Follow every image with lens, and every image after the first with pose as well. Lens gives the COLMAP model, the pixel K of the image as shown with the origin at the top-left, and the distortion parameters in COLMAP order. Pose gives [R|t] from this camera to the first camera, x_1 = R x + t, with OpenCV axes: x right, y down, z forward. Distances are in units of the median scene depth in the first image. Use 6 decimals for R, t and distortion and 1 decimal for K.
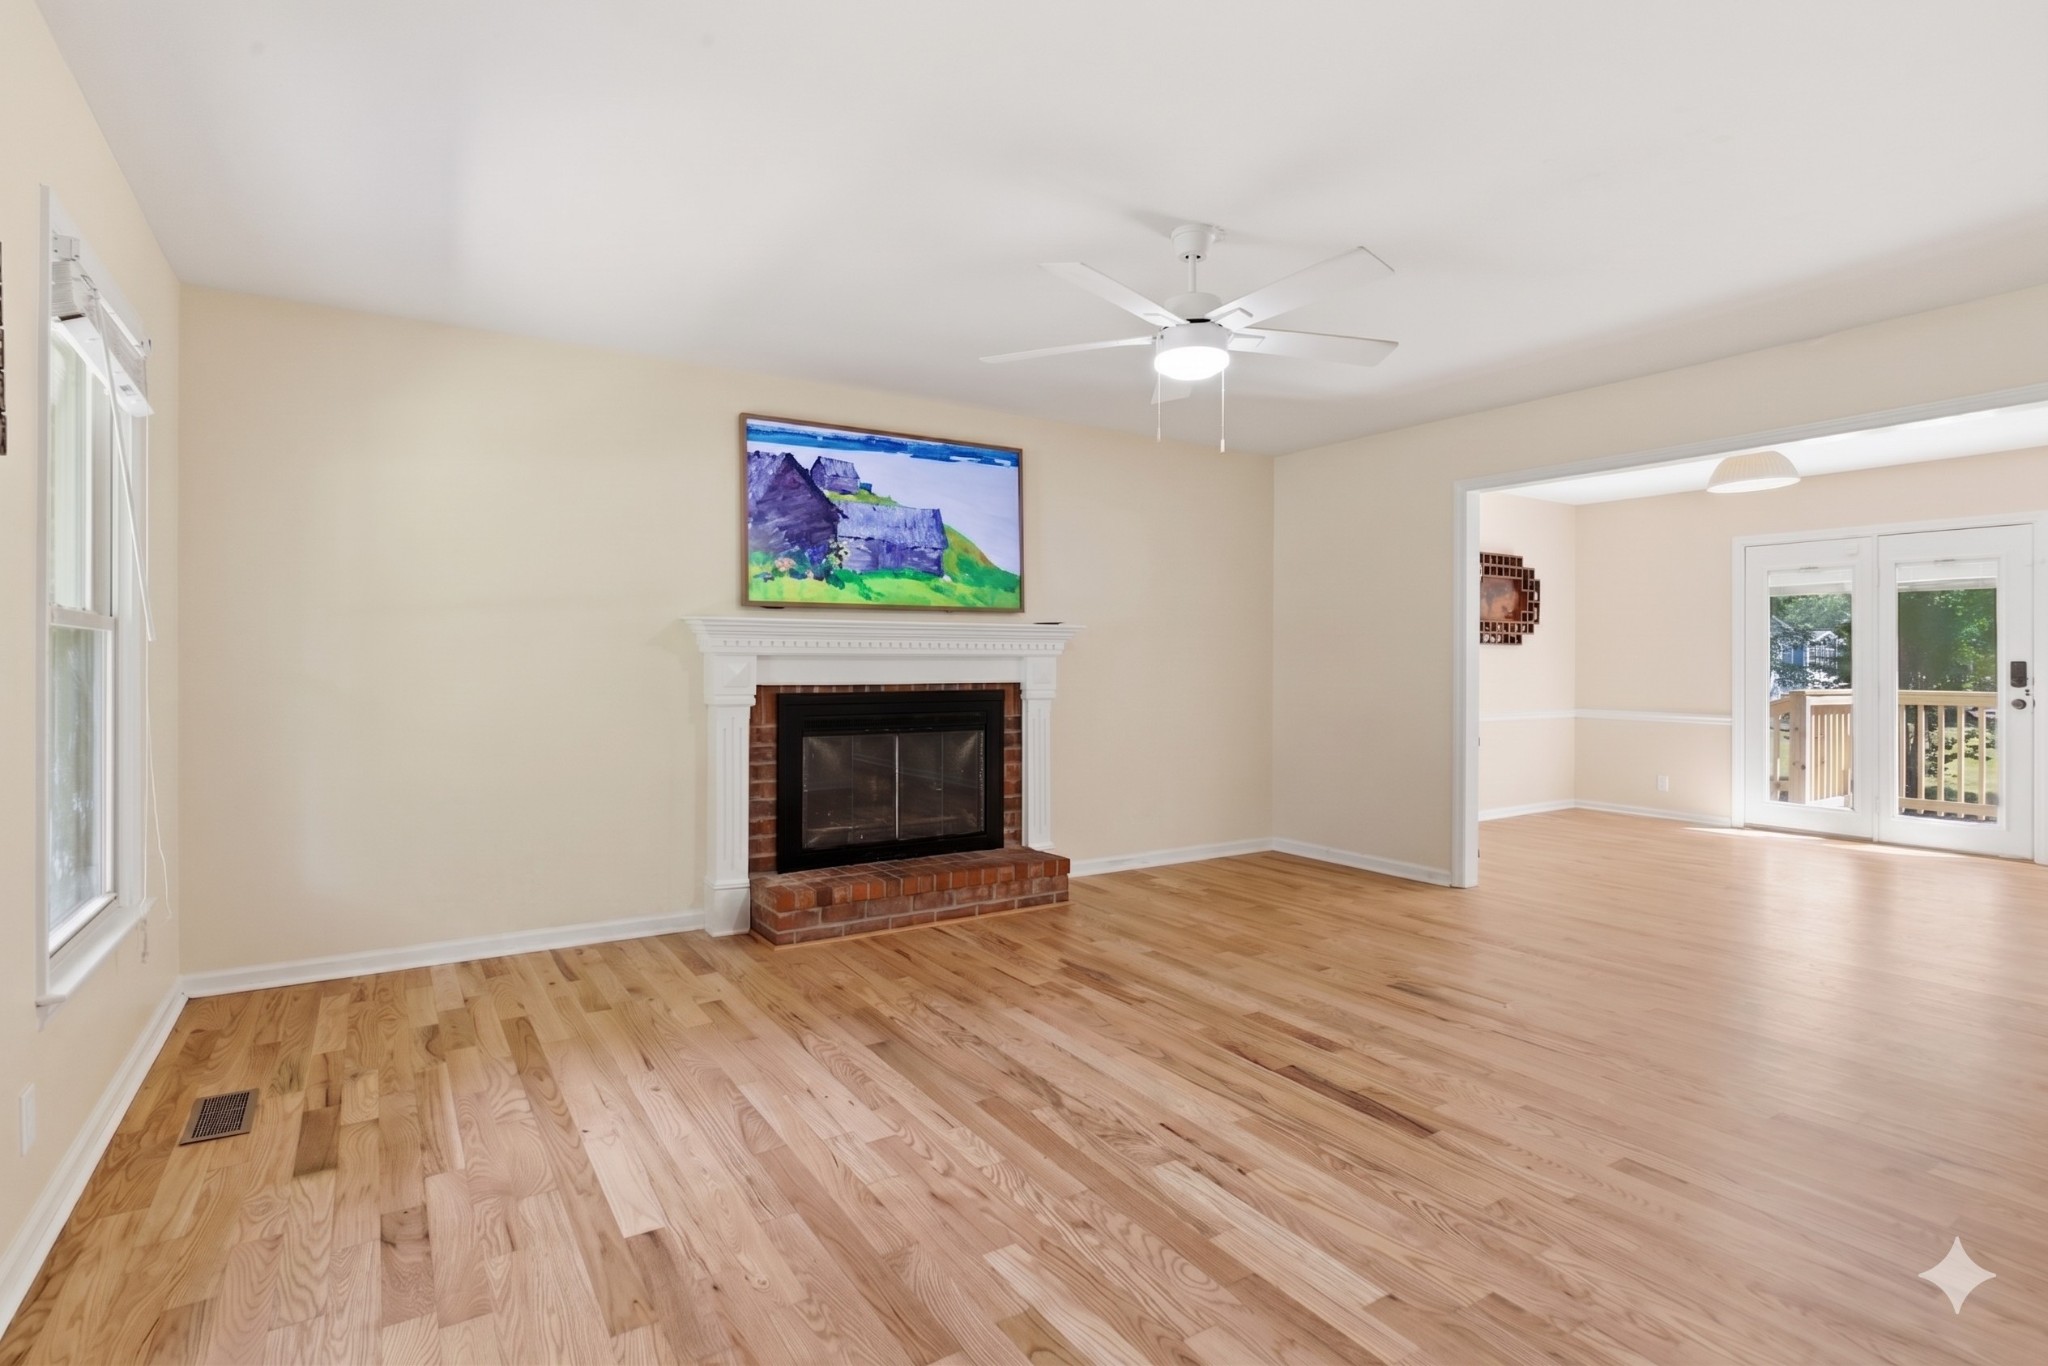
lens RADIAL K [[1005.1, 0, 1003.6], [0, 1005.1, 666.3], [0, 0, 1]] dist [-0.001792, 0.000363]
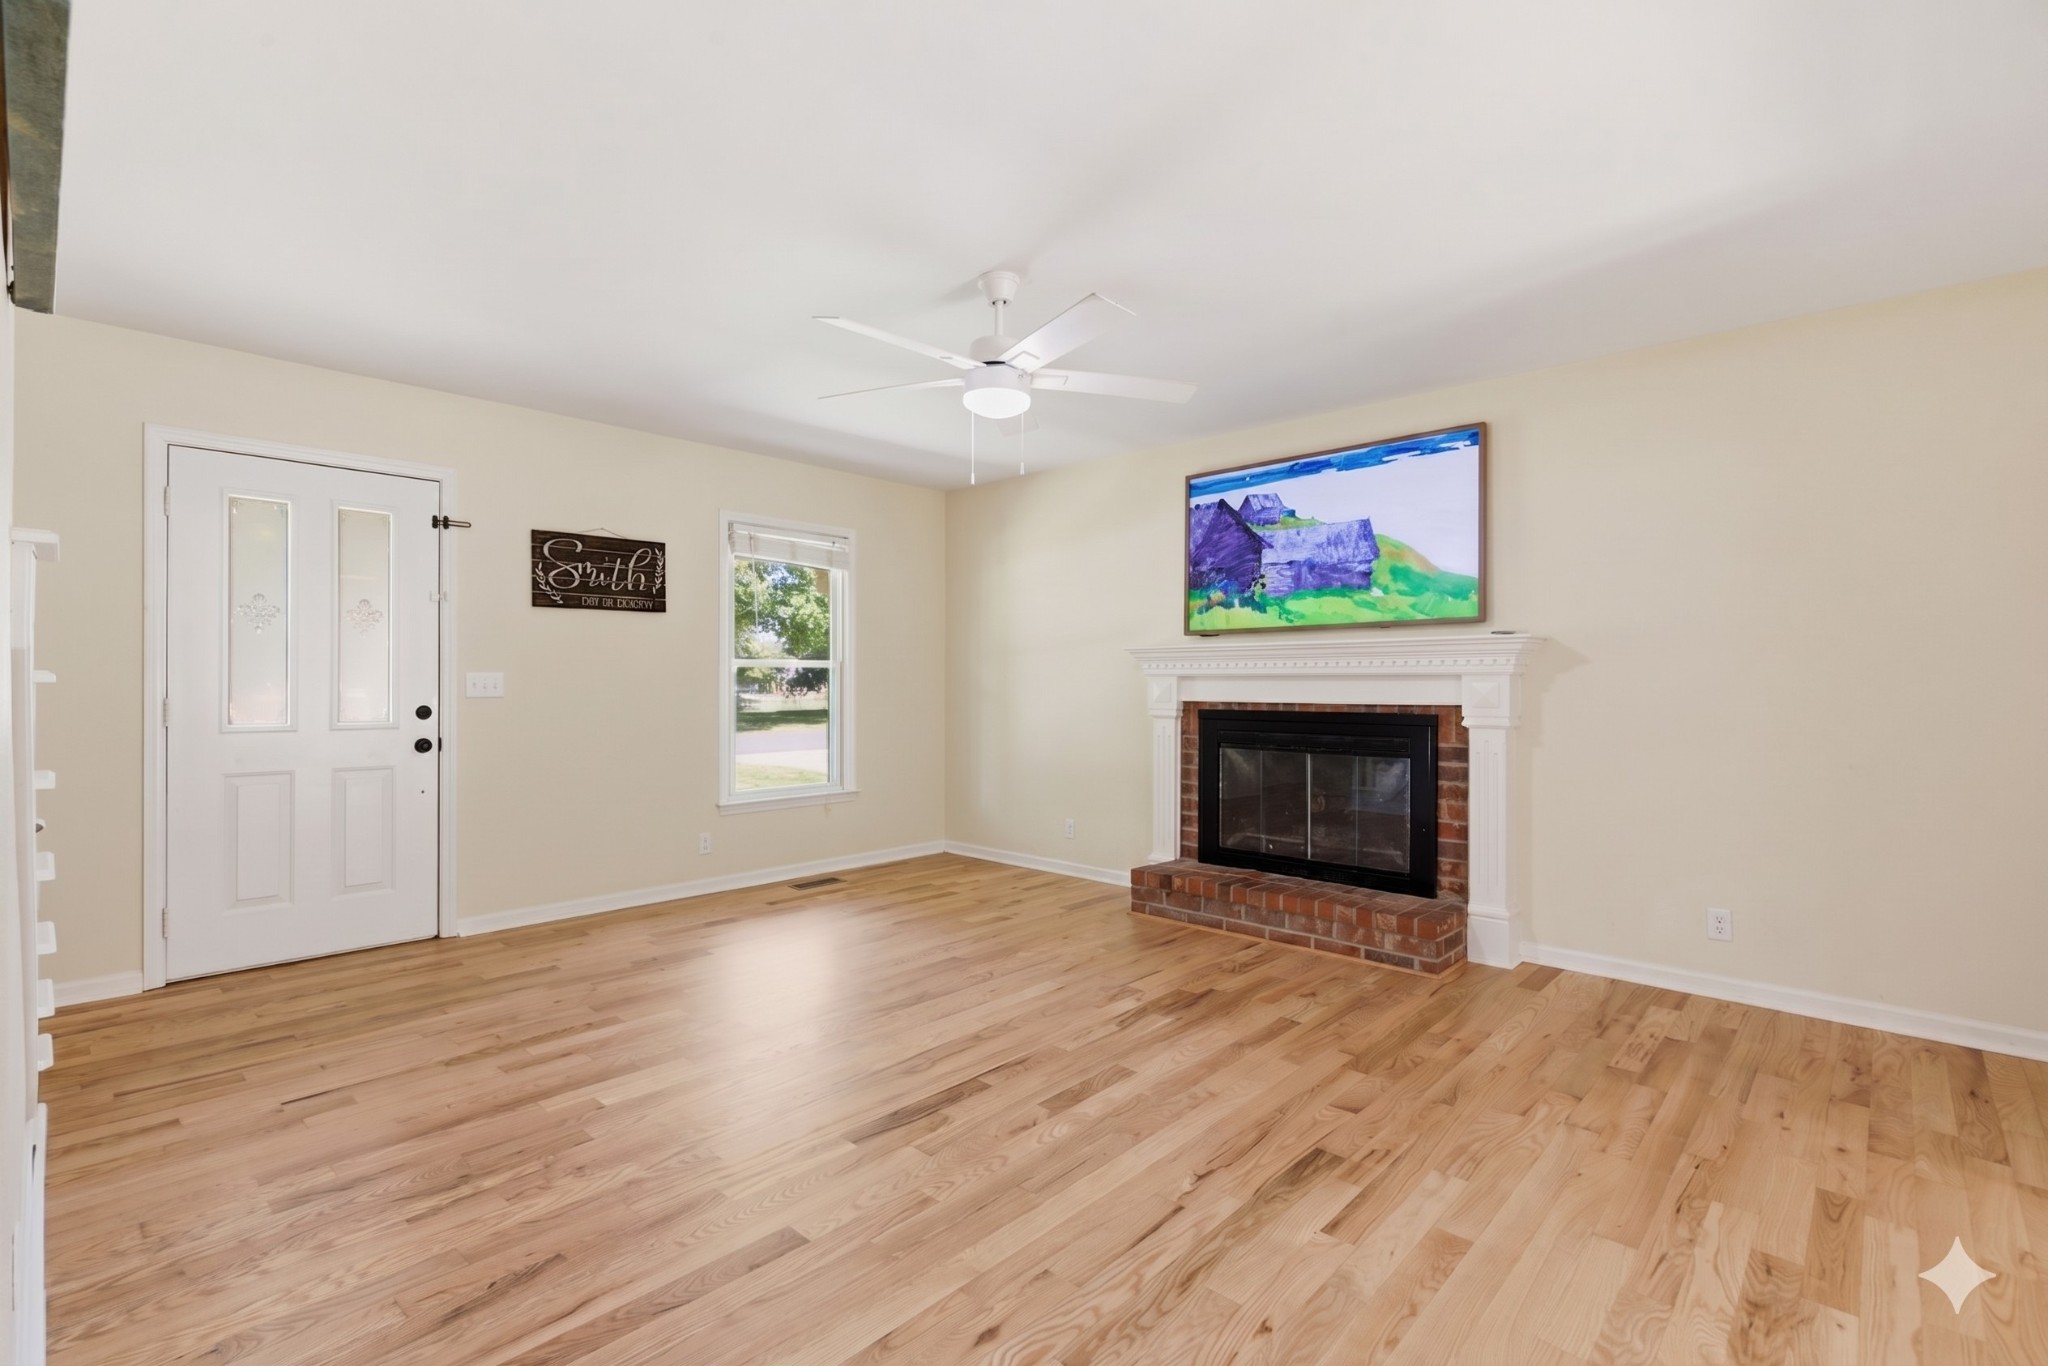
lens RADIAL K [[931.9, 0, 1003.0], [0, 931.9, 678.7], [0, 0, 1]] dist [-0.006855, 0.000339]
pose [[0.241603, -0.005092, -0.970362, 0.759745], [-0.004542, 0.999969, -0.006378, 0.000188], [0.970364, 0.005949, 0.241573, 0.504490]]
